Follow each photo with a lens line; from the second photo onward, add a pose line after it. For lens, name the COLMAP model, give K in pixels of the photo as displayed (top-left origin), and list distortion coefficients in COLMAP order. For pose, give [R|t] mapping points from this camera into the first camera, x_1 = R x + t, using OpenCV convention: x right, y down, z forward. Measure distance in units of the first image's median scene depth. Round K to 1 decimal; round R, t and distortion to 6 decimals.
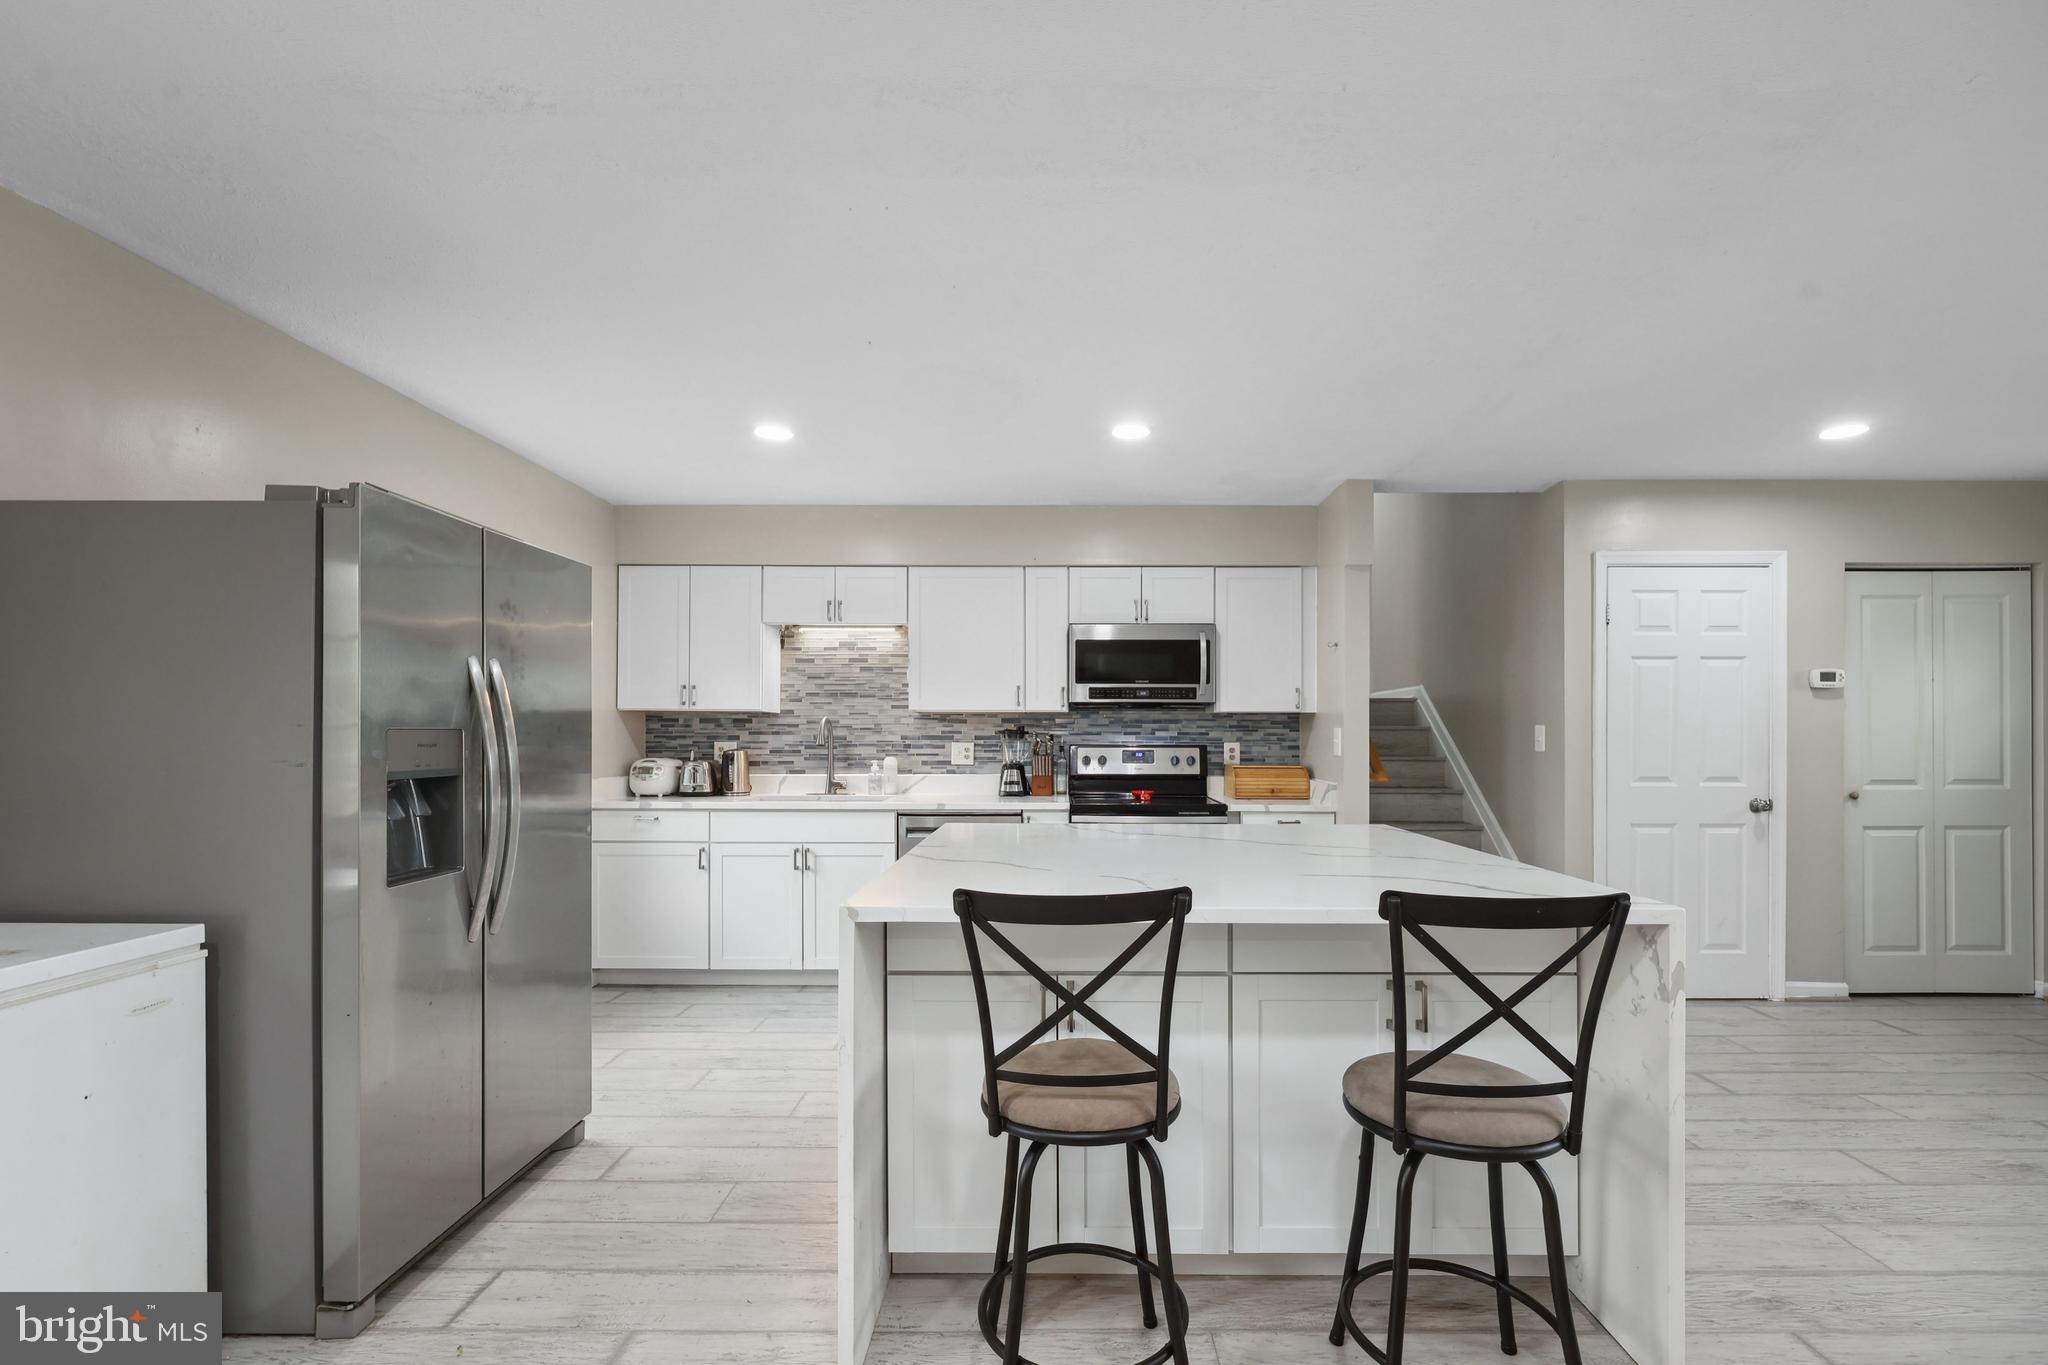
lens RADIAL K [[885.5, 0, 1033.5], [0, 885.5, 732.2], [0, 0, 1]] dist [0.001391, 0.000346]
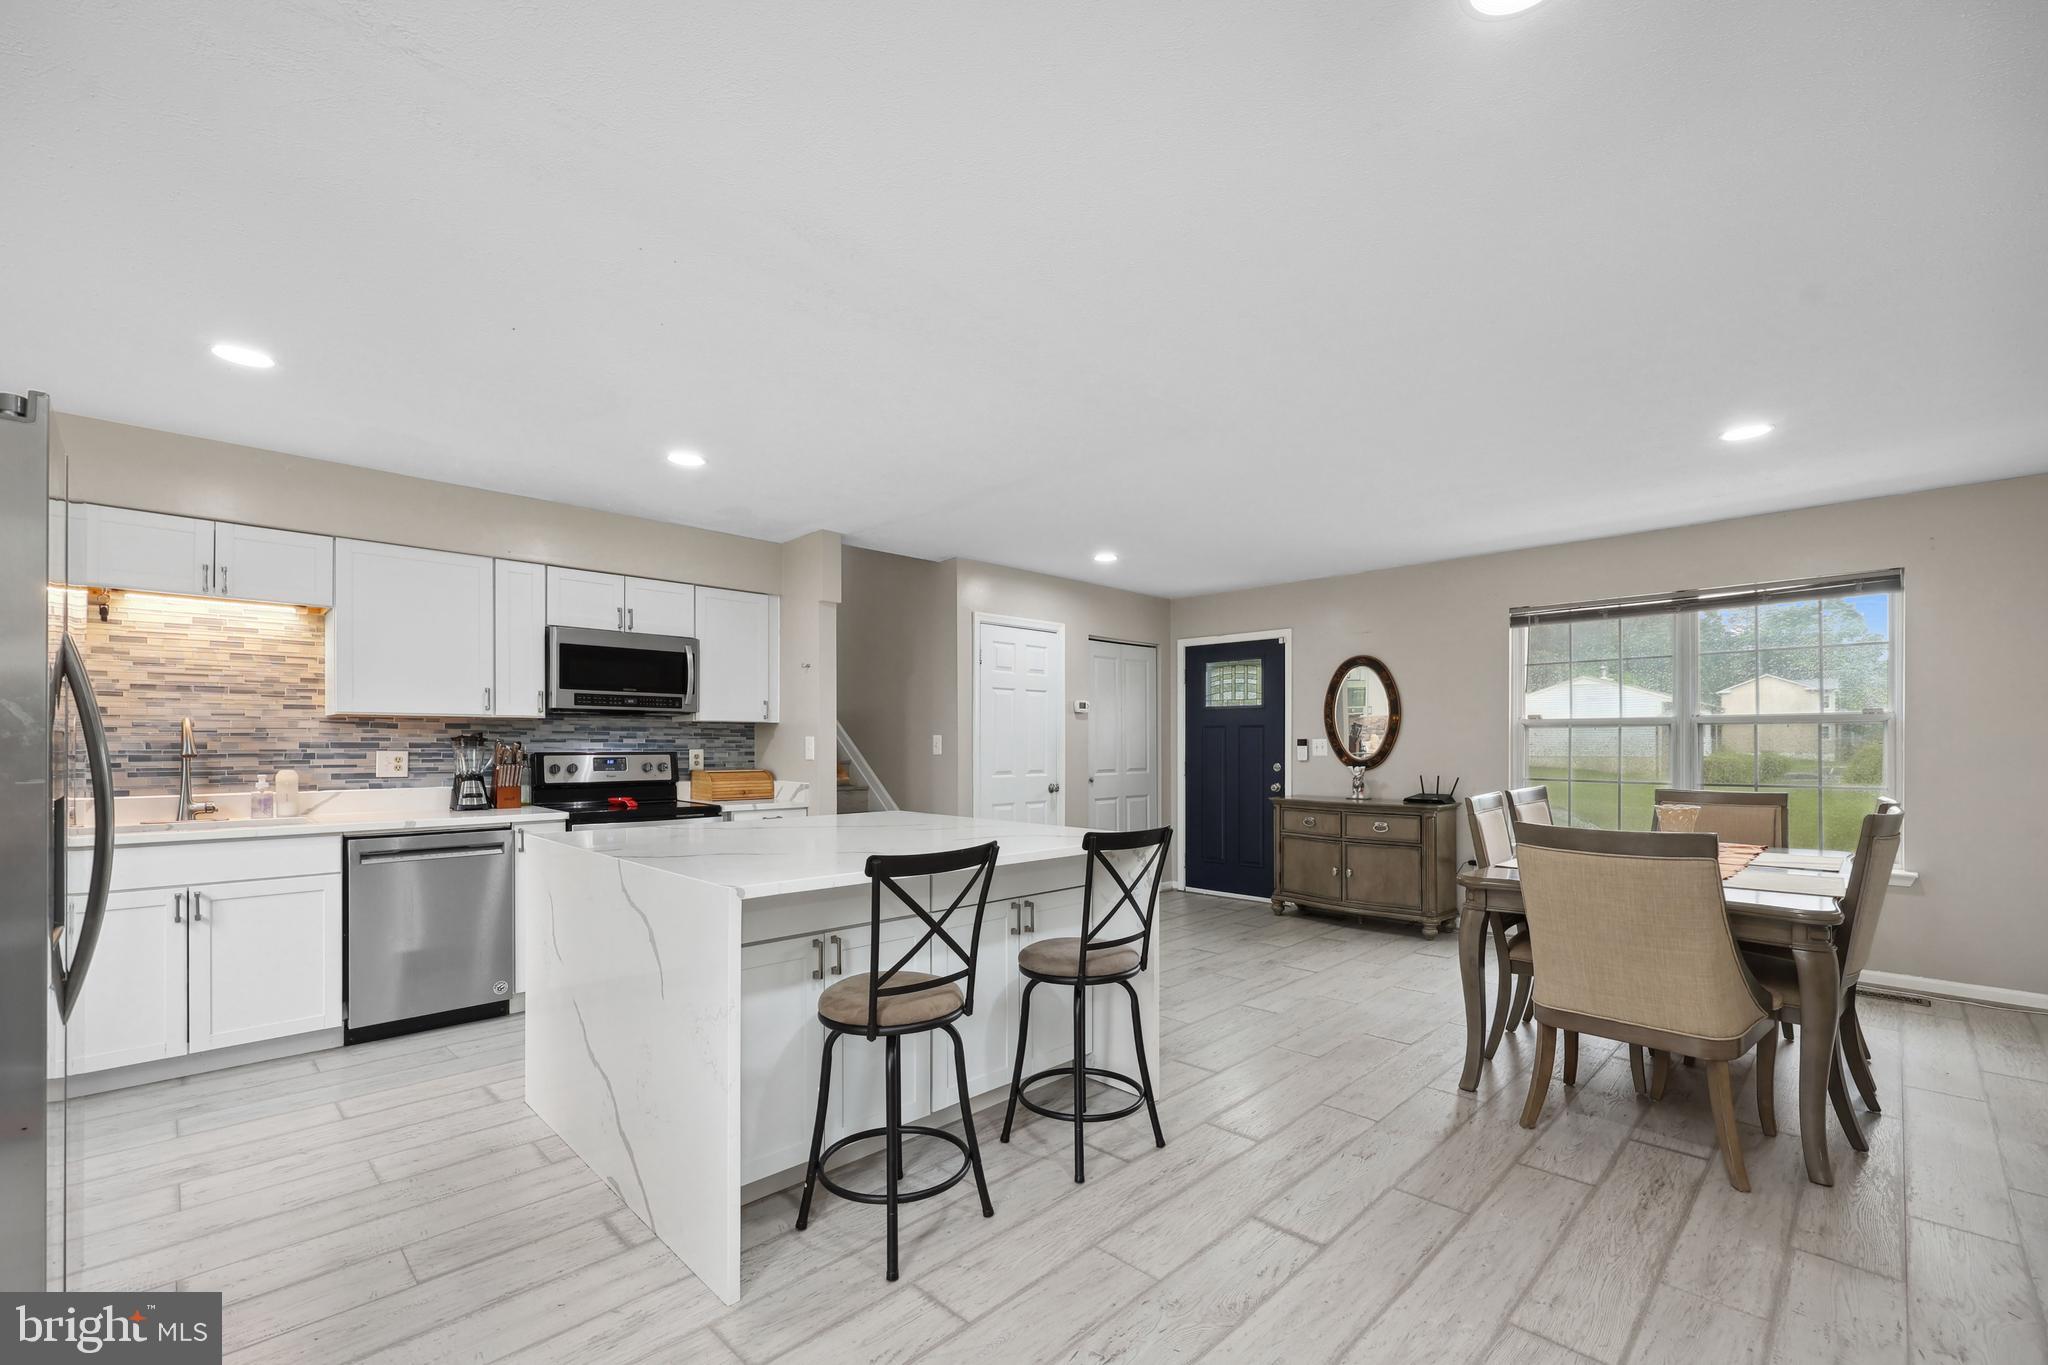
lens RADIAL K [[891.6, 0, 1021.7], [0, 891.6, 738.2], [0, 0, 1]] dist [0.000130, 0.000173]
pose [[0.697993, 0.003132, 0.716097, -0.297922], [-0.001858, 0.999995, -0.002563, 0.000464], [-0.716102, 0.000459, 0.697996, -0.034857]]
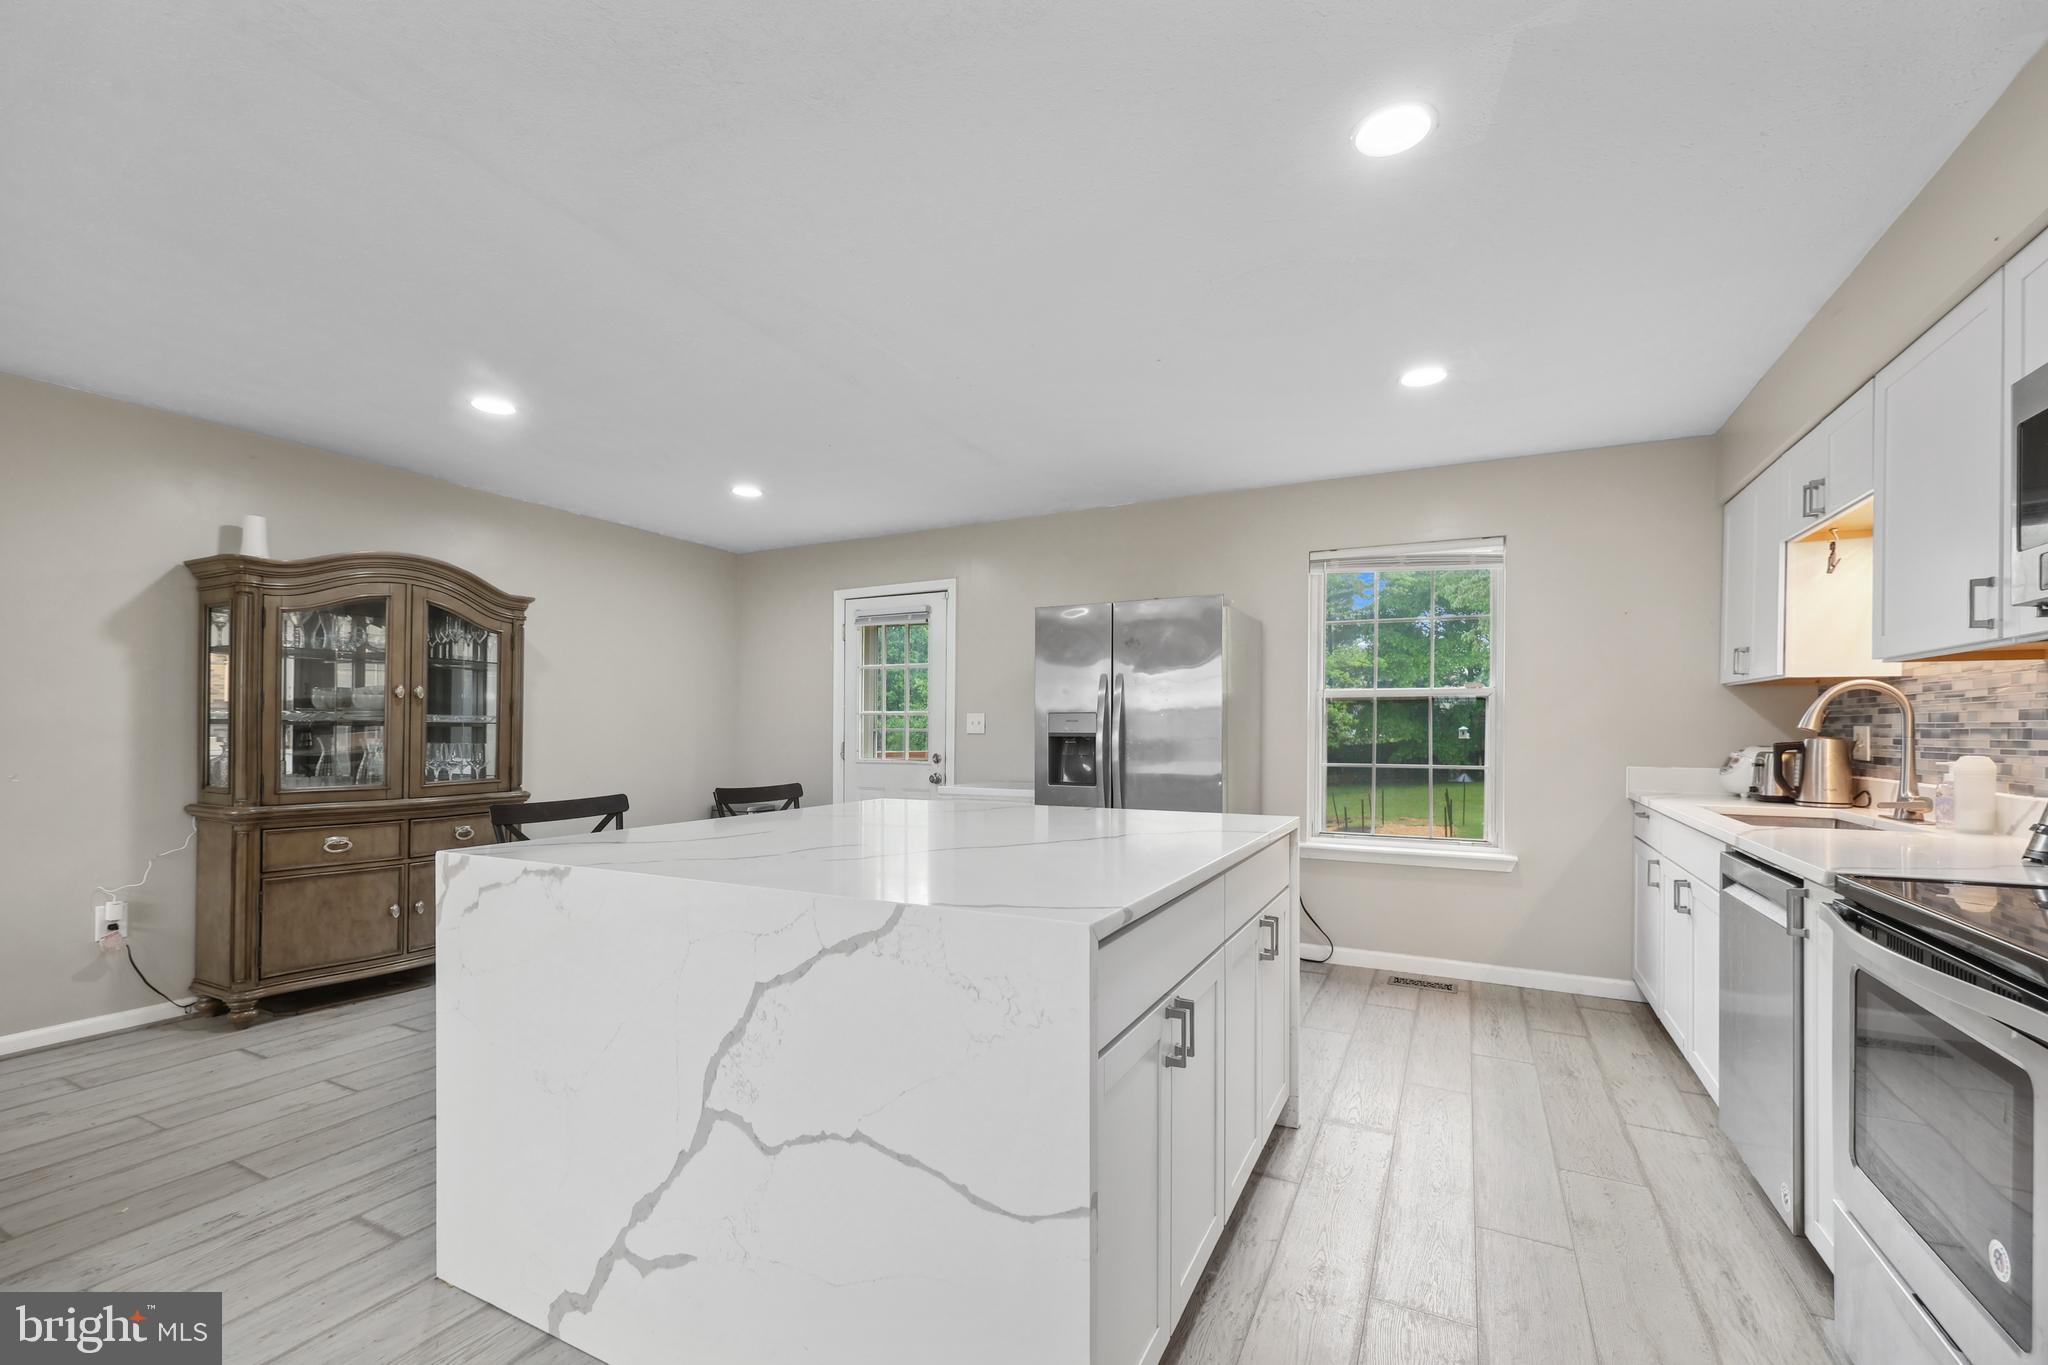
lens RADIAL K [[867.2, 0, 1018.2], [0, 867.2, 714.5], [0, 0, 1]] dist [0.001820, 0.000115]
pose [[-0.446909, -0.014030, -0.894470, 0.528416], [-0.001597, 0.999888, -0.014885, 0.014496], [0.894578, -0.005224, -0.446881, 0.812450]]
